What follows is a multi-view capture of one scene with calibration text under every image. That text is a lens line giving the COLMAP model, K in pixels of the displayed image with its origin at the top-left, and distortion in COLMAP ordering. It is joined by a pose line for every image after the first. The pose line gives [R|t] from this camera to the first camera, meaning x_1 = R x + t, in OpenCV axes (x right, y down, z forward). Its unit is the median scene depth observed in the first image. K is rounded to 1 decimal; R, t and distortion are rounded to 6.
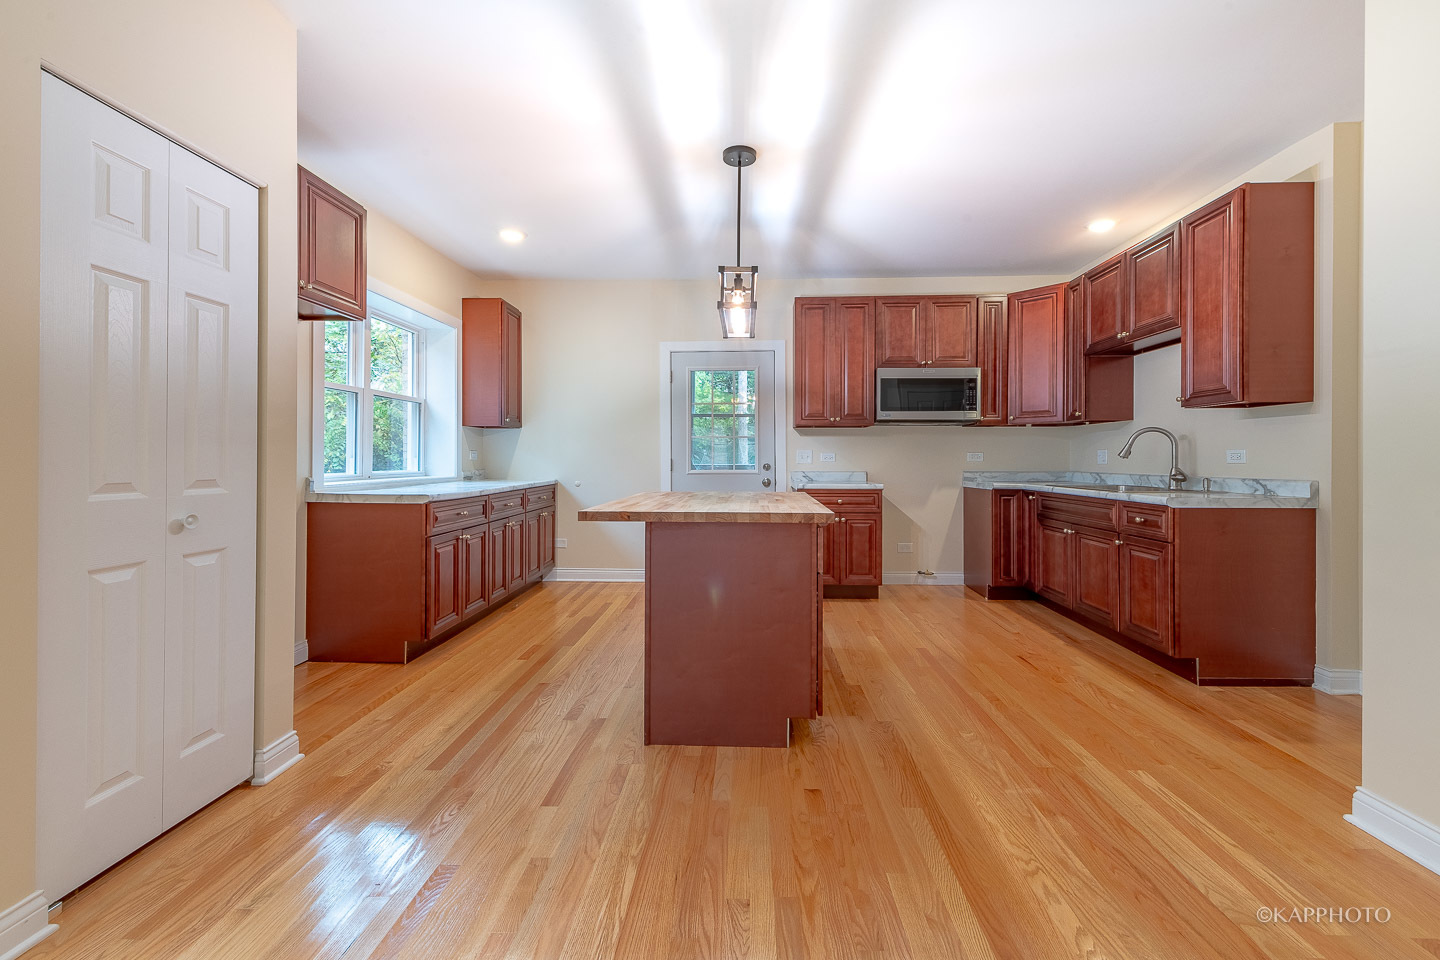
lens RADIAL K [[573.3, 0, 716.8], [0, 573.3, 460.7], [0, 0, 1]] dist [0.002493, -0.000175]
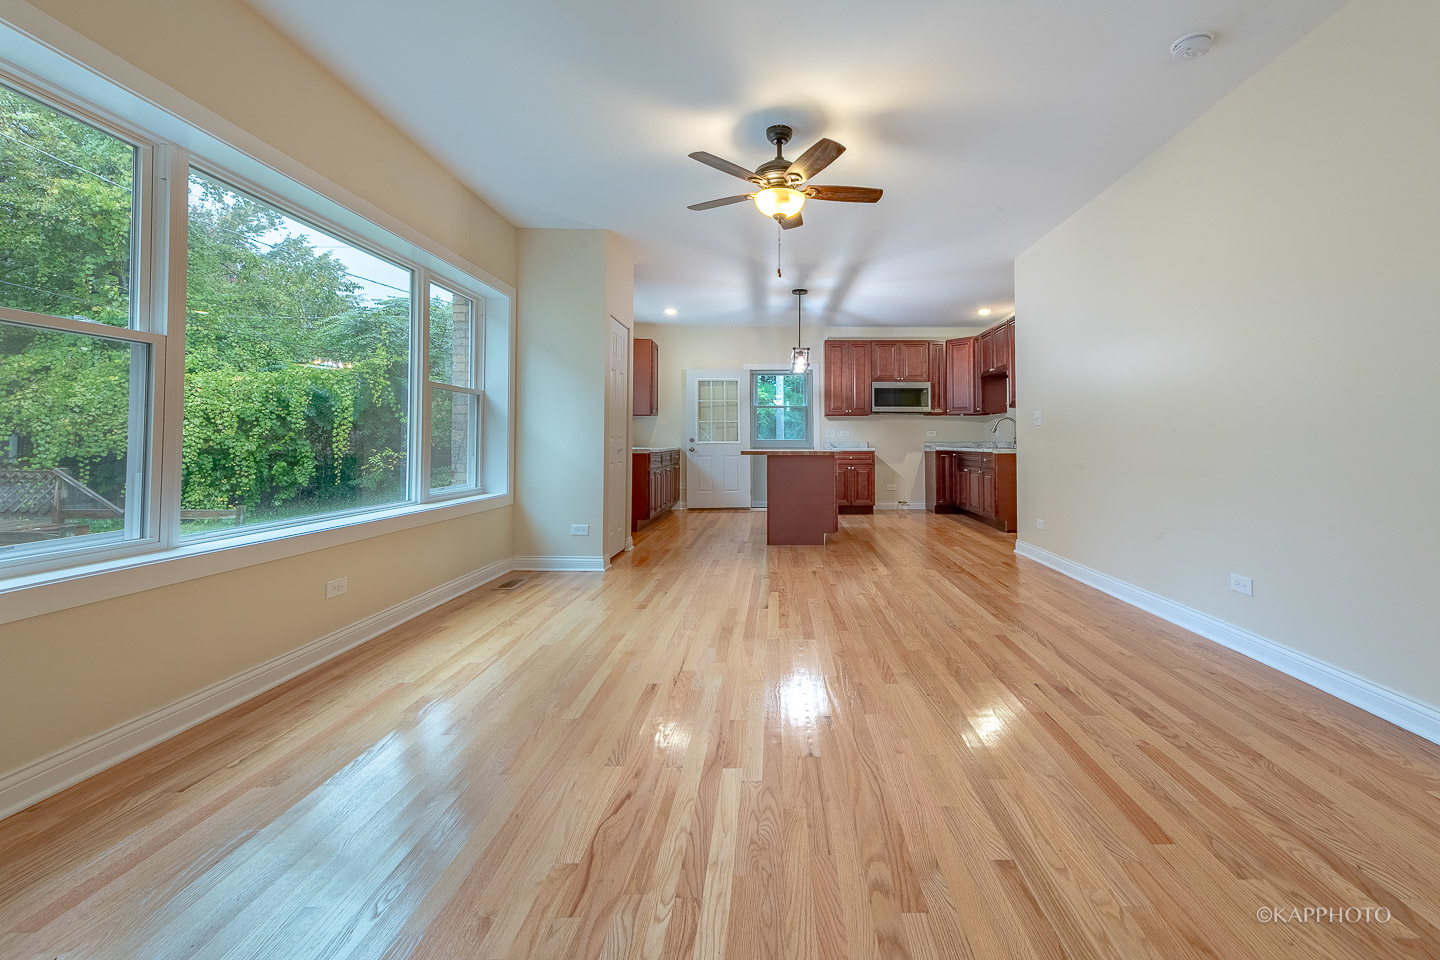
lens RADIAL K [[572.1, 0, 759.3], [0, 572.1, 423.9], [0, 0, 1]] dist [0.015743, -0.000094]
pose [[0.999668, 0.001495, 0.025709, -0.117320], [-0.000545, 0.999319, -0.036899, 0.032634], [-0.025746, 0.036872, 0.998988, -0.789386]]
